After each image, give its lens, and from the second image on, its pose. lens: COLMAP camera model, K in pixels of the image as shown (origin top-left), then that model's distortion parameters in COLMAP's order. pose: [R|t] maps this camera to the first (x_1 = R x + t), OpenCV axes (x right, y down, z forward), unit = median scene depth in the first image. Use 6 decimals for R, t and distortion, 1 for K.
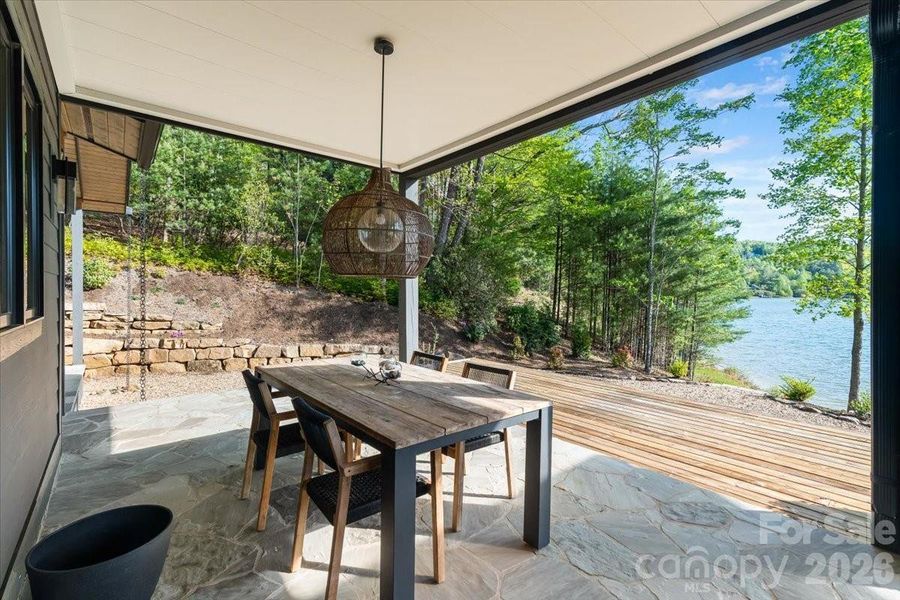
lens RADIAL K [[404.0, 0, 449.5], [0, 404.0, 298.0], [0, 0, 1]] dist [0.018573, 0.000393]
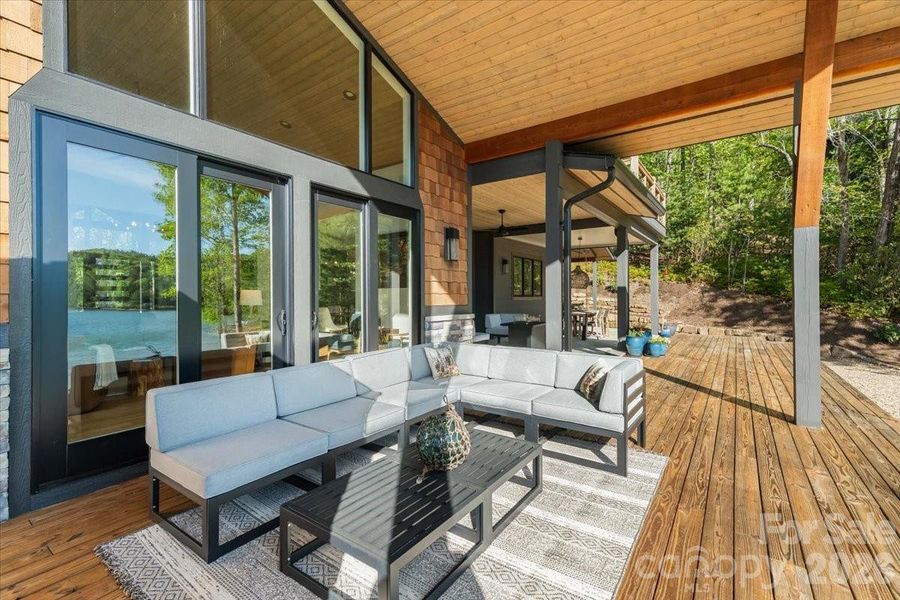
lens RADIAL K [[404.0, 0, 445.5], [0, 404.0, 295.7], [0, 0, 1]] dist [0.018573, 0.000393]
pose [[0.247024, 0.005863, -0.968992, 0.847693], [-0.010720, 0.999937, 0.003318, 0.000137], [0.968950, 0.009568, 0.247071, -0.346174]]
